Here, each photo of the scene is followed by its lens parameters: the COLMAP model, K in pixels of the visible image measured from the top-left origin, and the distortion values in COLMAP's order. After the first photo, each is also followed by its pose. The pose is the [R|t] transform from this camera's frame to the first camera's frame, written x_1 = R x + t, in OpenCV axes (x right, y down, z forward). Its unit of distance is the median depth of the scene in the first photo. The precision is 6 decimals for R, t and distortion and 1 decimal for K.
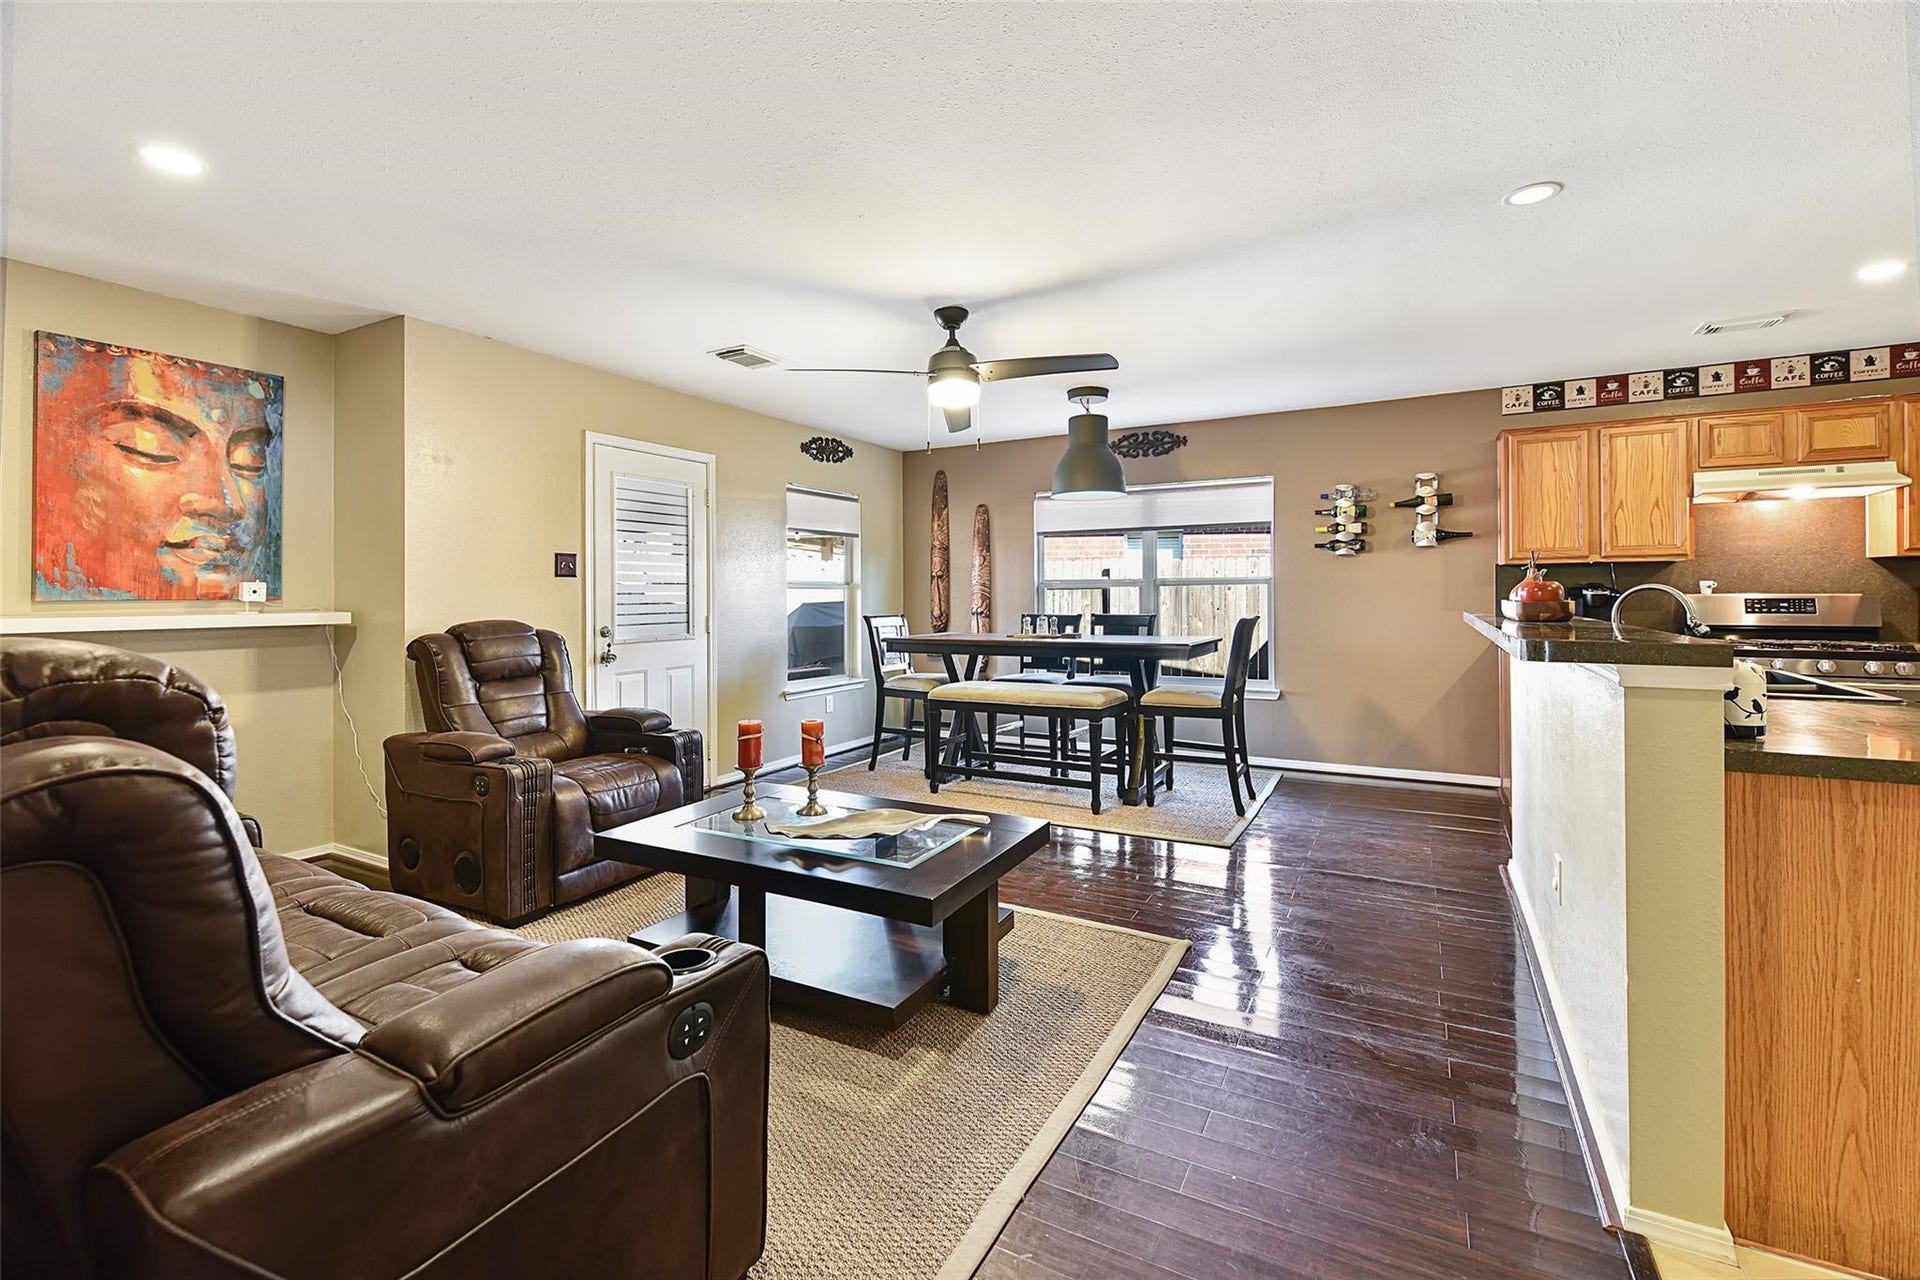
lens RADIAL K [[823.0, 0, 980.3], [0, 823.0, 584.3], [0, 0, 1]] dist [0.002074, -0.000092]
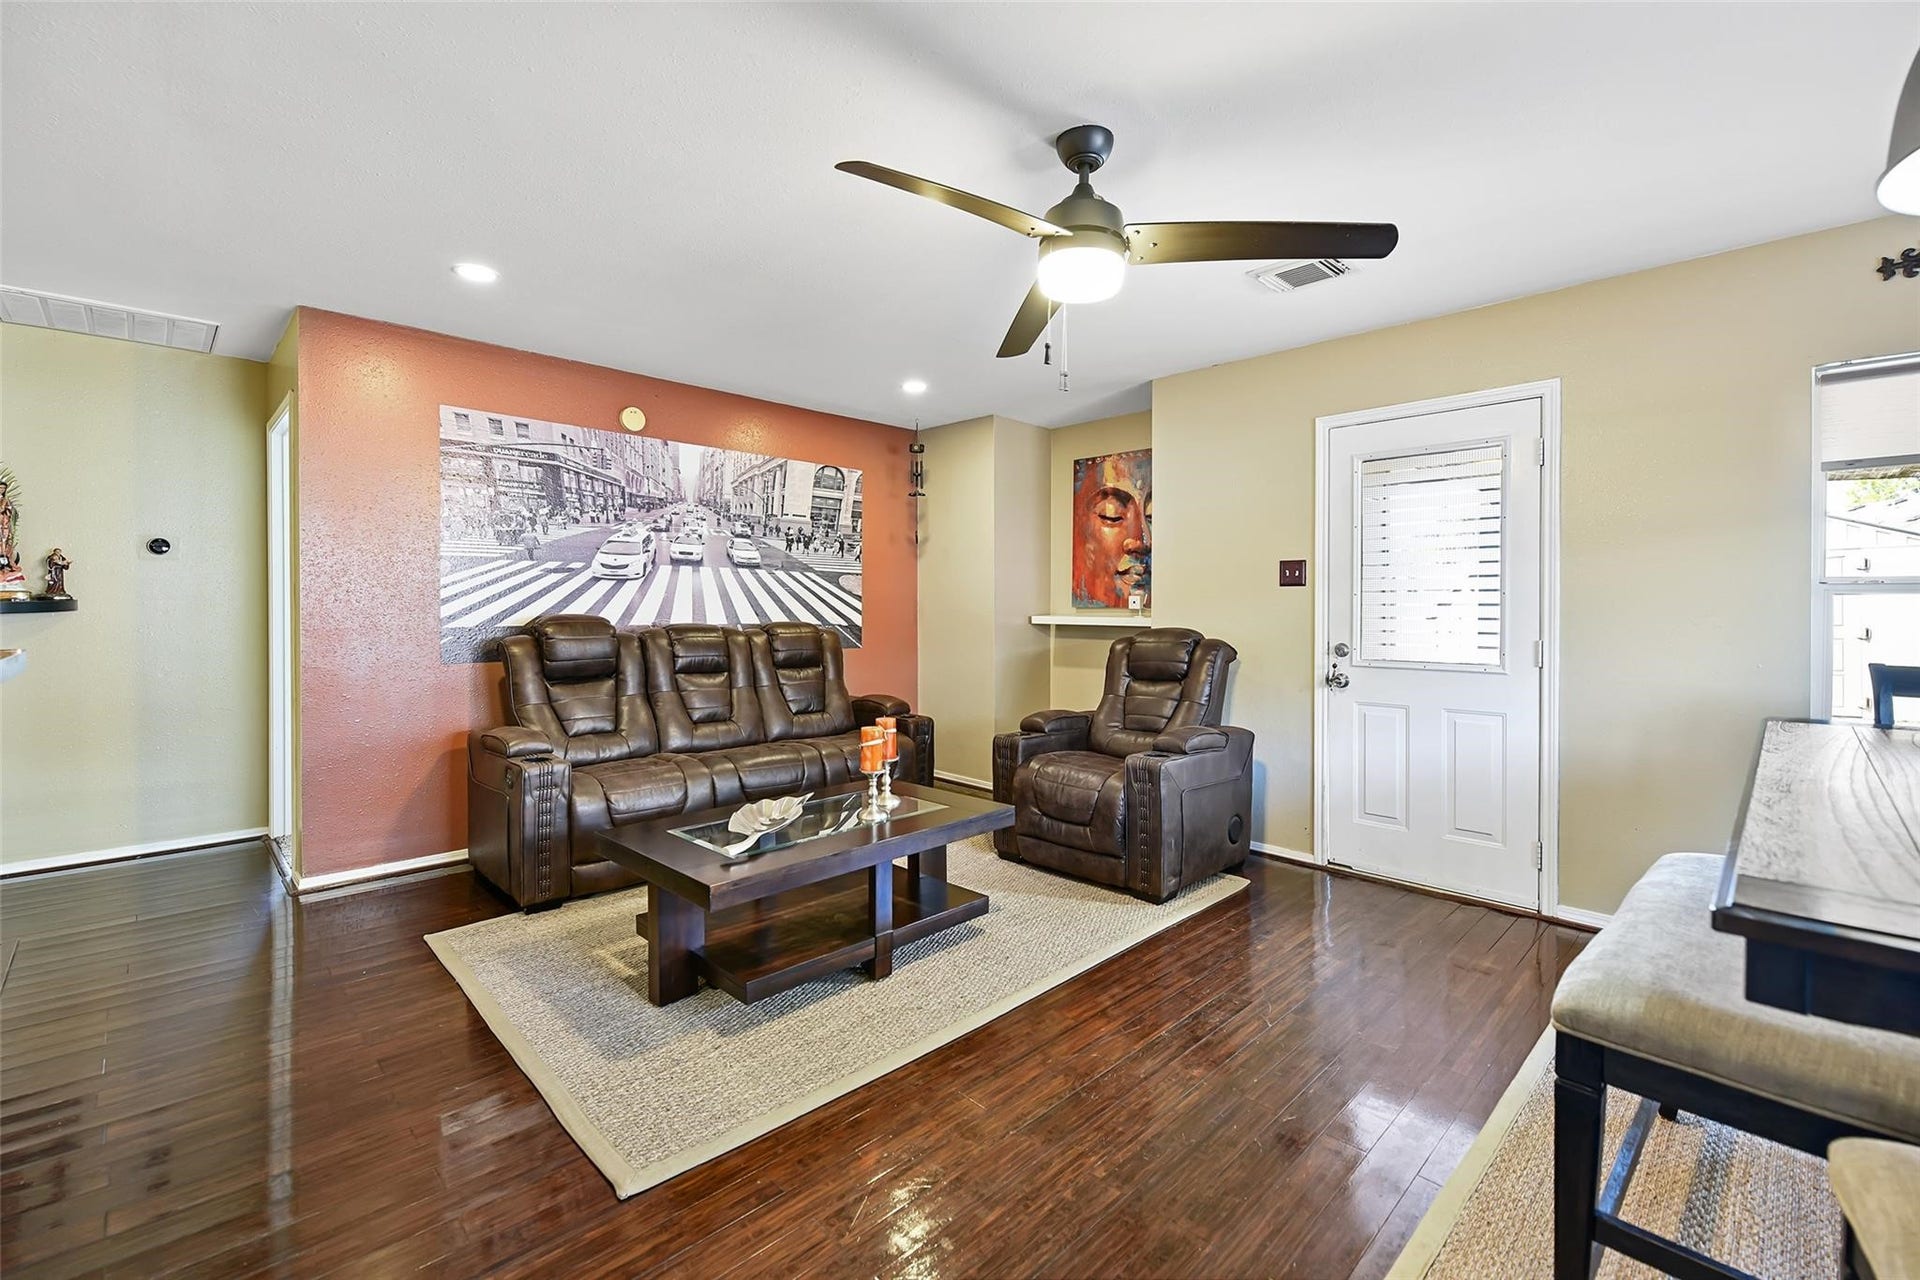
lens RADIAL K [[823.0, 0, 960.7], [0, 823.0, 610.6], [0, 0, 1]] dist [0.002074, -0.000092]
pose [[-0.305350, 0.006262, -0.952220, 0.611076], [0.004413, 0.999977, 0.005161, 0.015143], [0.952230, -0.002626, -0.305371, 1.173215]]
